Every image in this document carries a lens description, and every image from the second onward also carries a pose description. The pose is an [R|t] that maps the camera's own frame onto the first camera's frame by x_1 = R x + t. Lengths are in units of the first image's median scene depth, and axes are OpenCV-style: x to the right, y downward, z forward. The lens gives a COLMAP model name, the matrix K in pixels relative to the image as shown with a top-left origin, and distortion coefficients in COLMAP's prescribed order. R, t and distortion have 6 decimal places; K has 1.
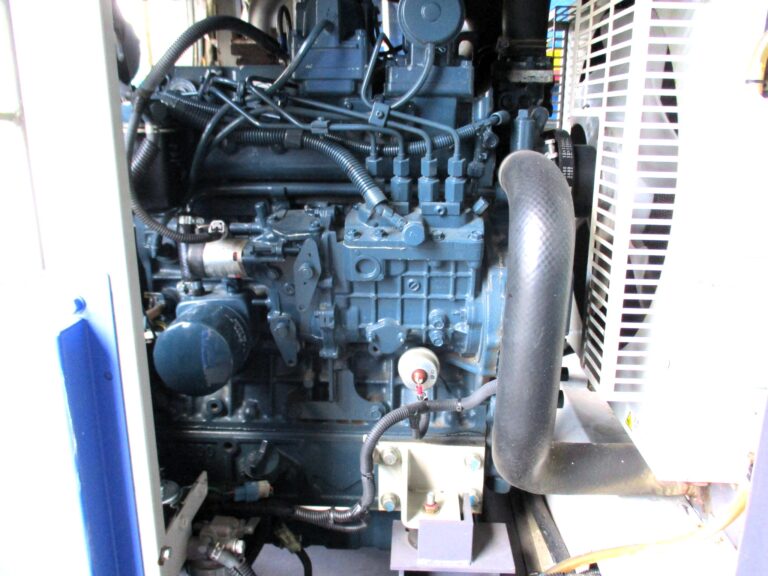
lens RADIAL K [[653.0, 0, 382.3], [0, 653.0, 298.0], [0, 0, 1]] dist [-0.024402, 0.001598]
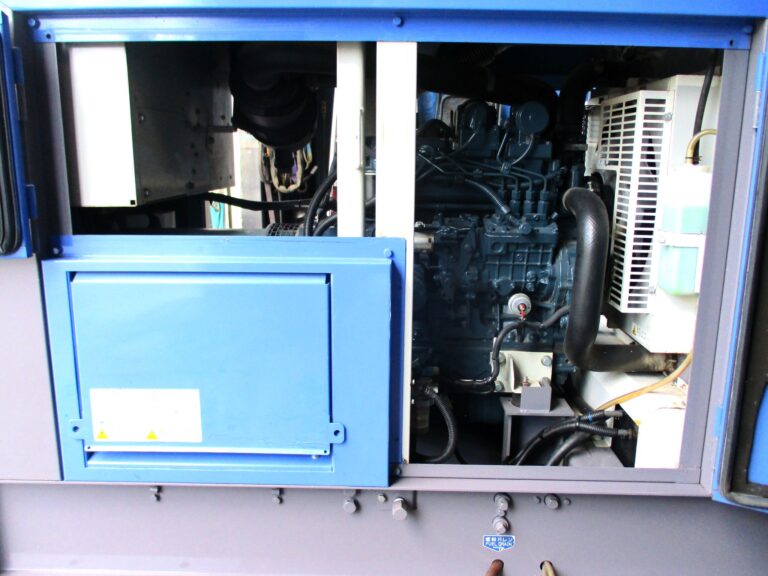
lens RADIAL K [[654.6, 0, 384.0], [0, 654.6, 288.0], [0, 0, 1]] dist [-0.035932, -0.000278]
pose [[0.999614, 0.004675, 0.027379, -0.405794], [-0.002817, 0.997716, -0.067497, 0.202192], [-0.027632, 0.067393, 0.997344, -0.883445]]
